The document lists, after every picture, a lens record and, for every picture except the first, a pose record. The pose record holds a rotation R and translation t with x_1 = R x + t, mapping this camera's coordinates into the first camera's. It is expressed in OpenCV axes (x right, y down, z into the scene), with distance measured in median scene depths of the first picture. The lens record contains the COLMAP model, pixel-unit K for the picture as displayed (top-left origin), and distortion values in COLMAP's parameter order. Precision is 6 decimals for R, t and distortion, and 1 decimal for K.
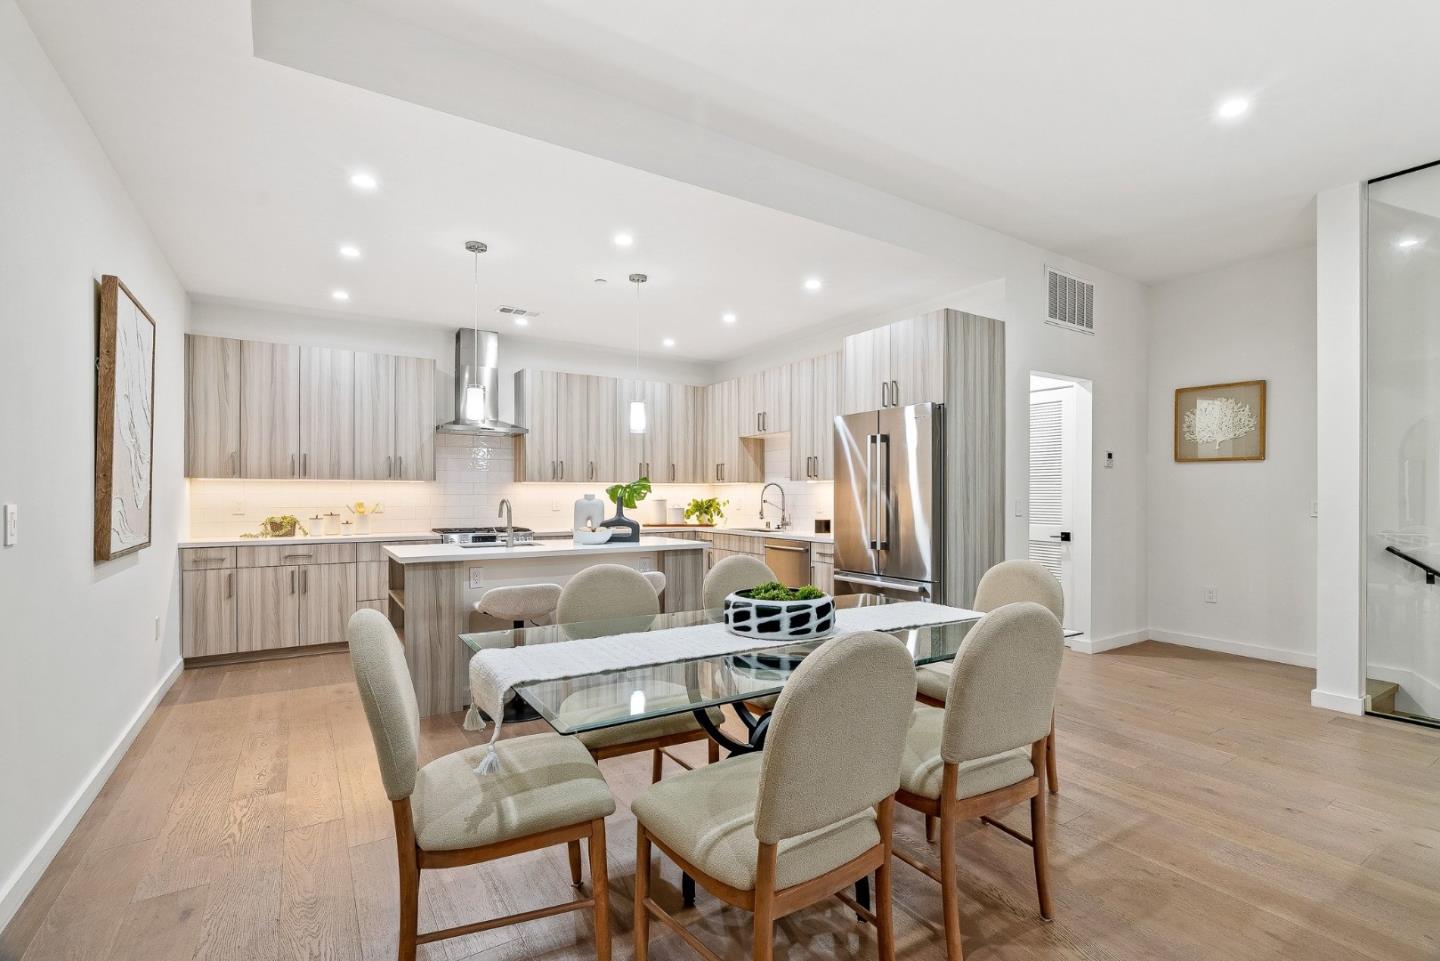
lens RADIAL K [[657.0, 0, 721.7], [0, 657.0, 488.5], [0, 0, 1]] dist [-0.001481, -0.000174]
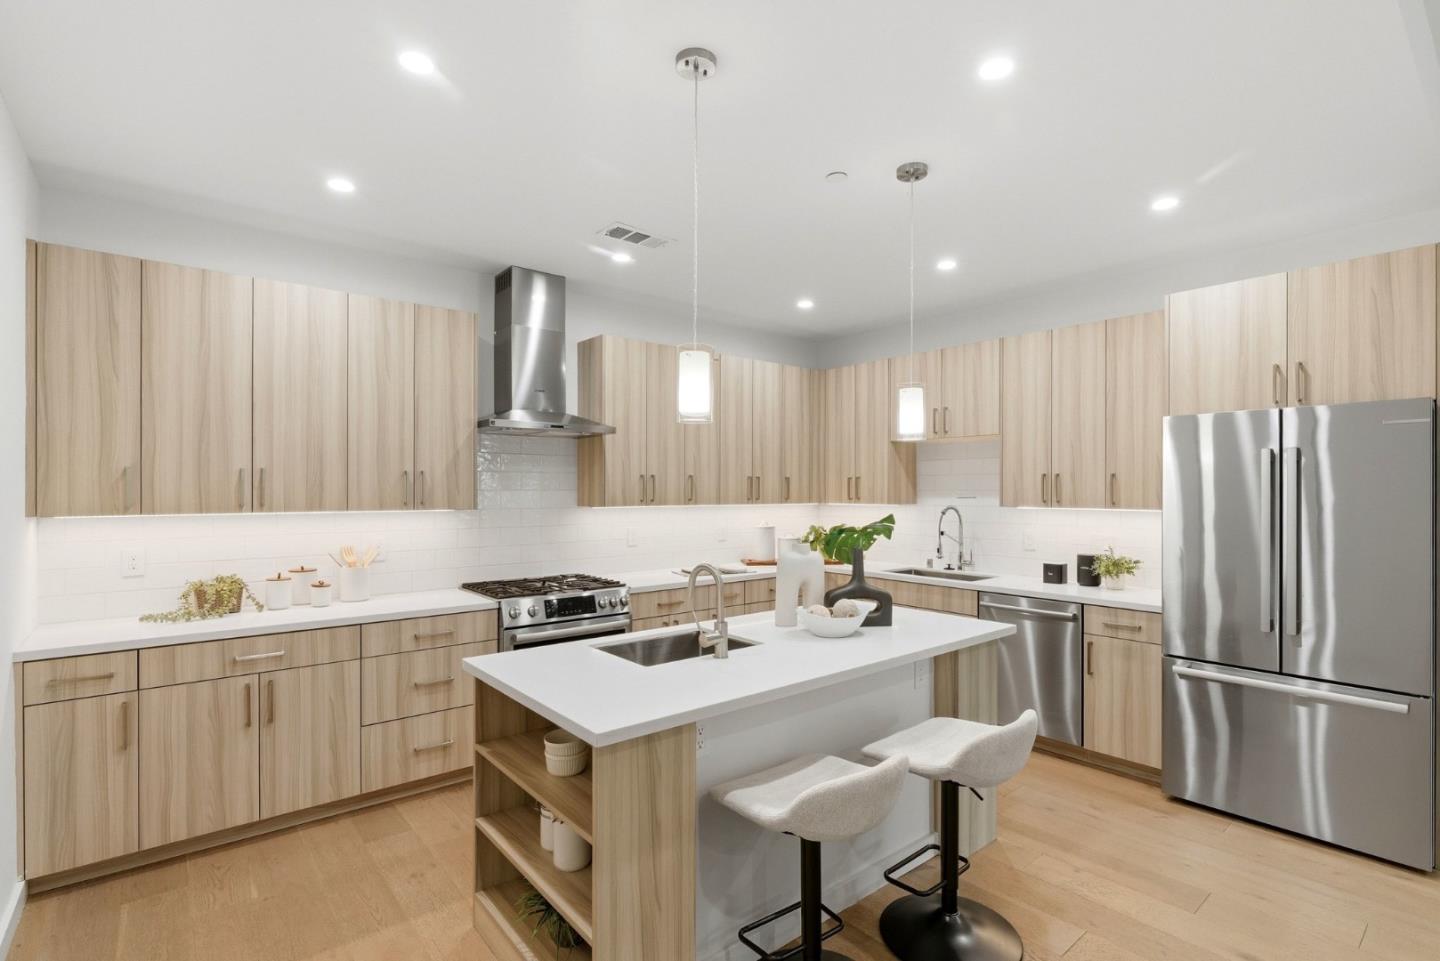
lens RADIAL K [[677.2, 0, 728.8], [0, 677.2, 484.5], [0, 0, 1]] dist [-0.008412, 0.000470]
pose [[0.990947, 0.001138, 0.134248, -0.315534], [-0.000950, 0.999998, -0.001463, -0.038061], [-0.134249, 0.001322, 0.990947, 0.371650]]
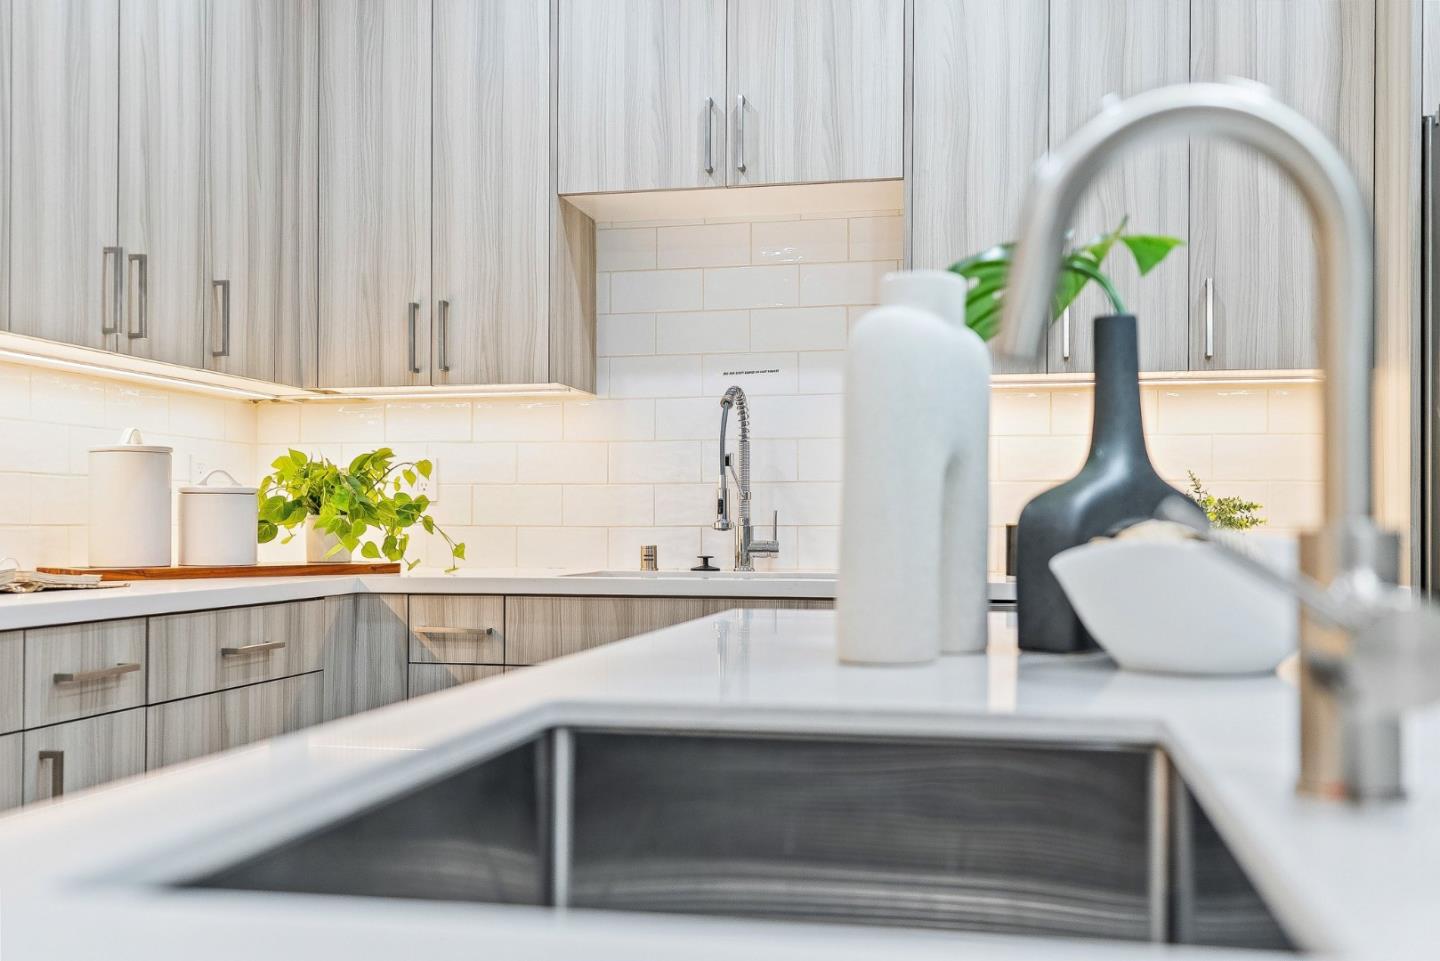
lens RADIAL K [[1399.5, 0, 718.5], [0, 1399.5, 516.3], [0, 0, 1]] dist [0.001110, 0.001607]
pose [[0.701867, 0.001068, 0.712308, -0.375885], [-0.004402, 0.999986, 0.002838, 0.048122], [-0.712295, -0.005127, 0.701862, 0.763845]]
